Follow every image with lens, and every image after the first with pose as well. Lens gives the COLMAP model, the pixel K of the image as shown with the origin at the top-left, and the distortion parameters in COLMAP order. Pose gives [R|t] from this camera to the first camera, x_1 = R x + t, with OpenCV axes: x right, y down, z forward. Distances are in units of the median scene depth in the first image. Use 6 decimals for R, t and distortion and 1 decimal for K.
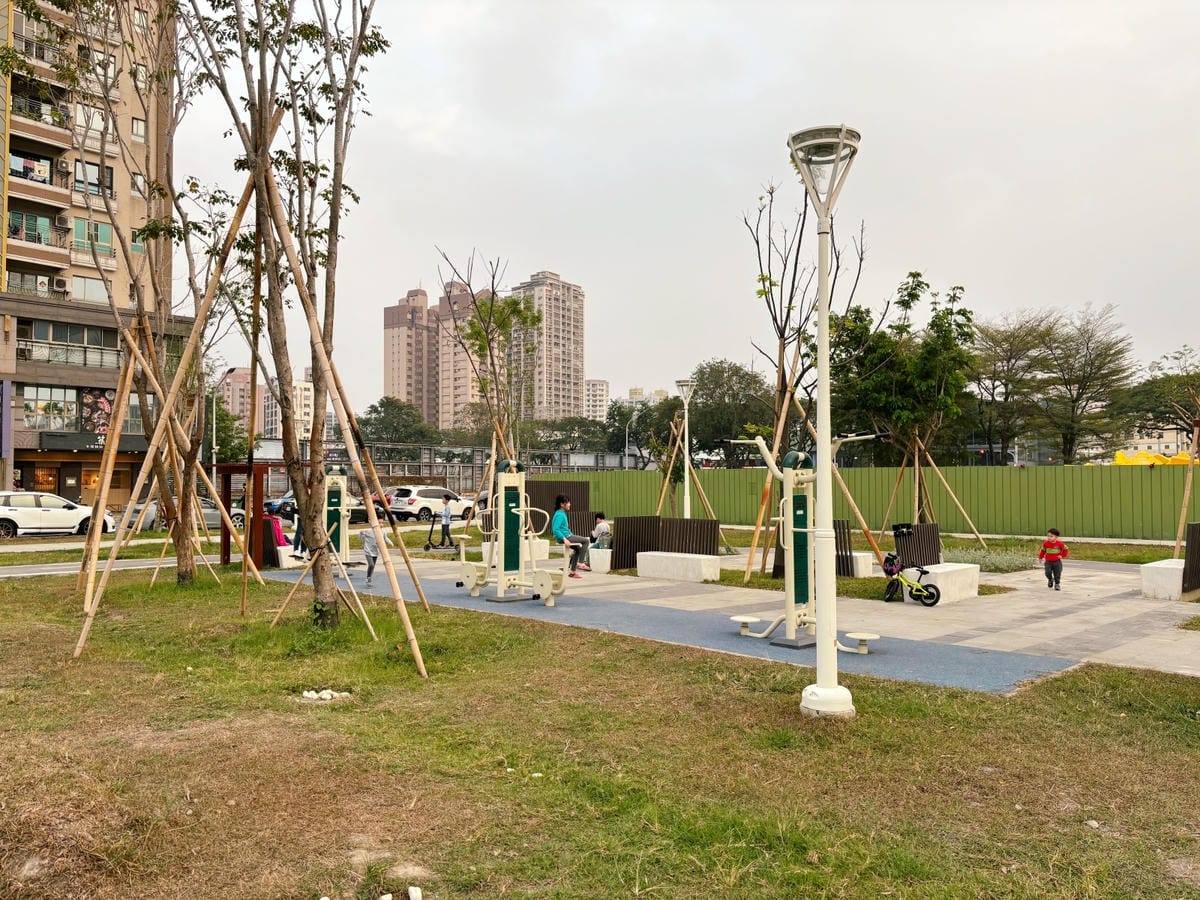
lens RADIAL K [[901.5, 0, 594.5], [0, 901.5, 446.5], [0, 0, 1]] dist [0.048423, -0.050398]
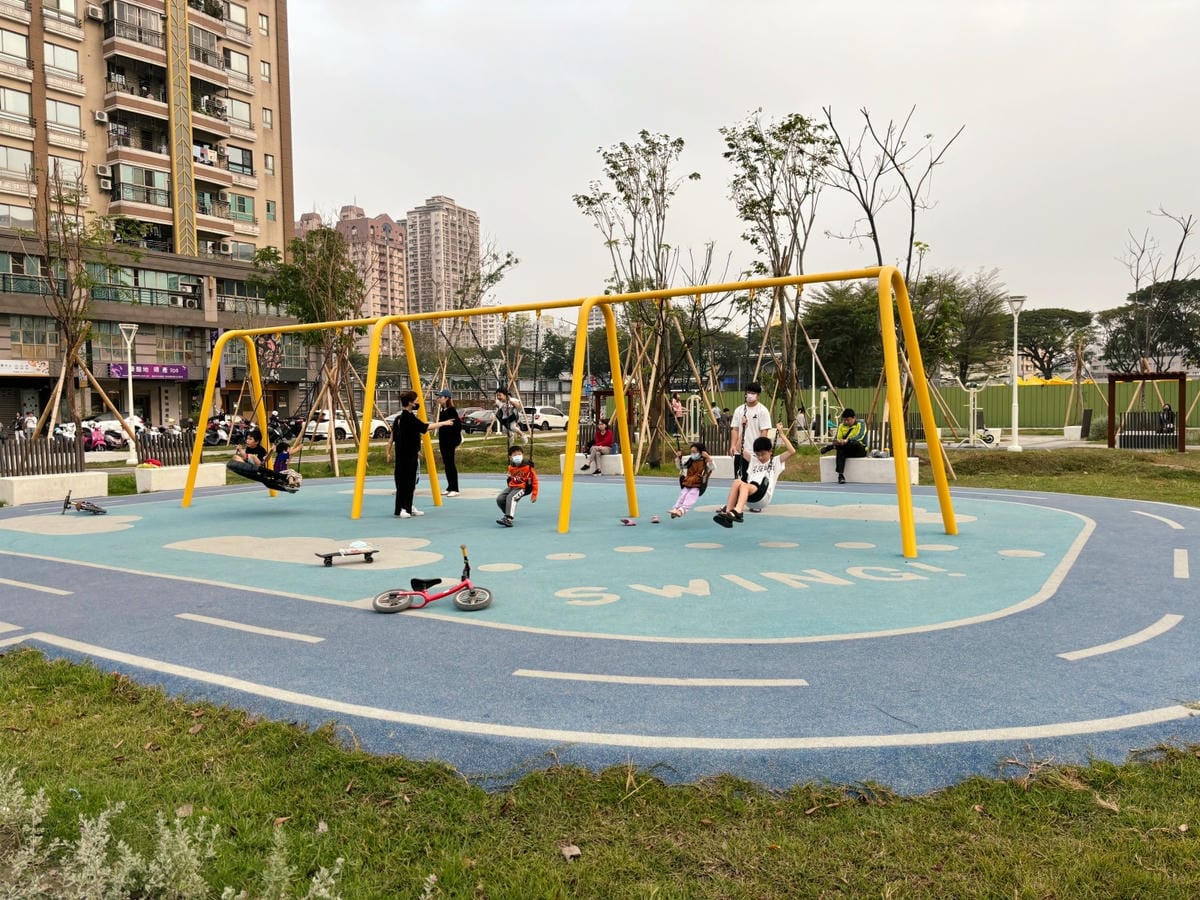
lens RADIAL K [[901.5, 0, 594.5], [0, 901.5, 446.5], [0, 0, 1]] dist [0.048423, -0.050398]
pose [[0.990163, -0.016831, 0.138905, -0.252881], [0.005100, 0.996420, 0.084386, -0.008642], [-0.139828, -0.082848, 0.986704, -0.317707]]
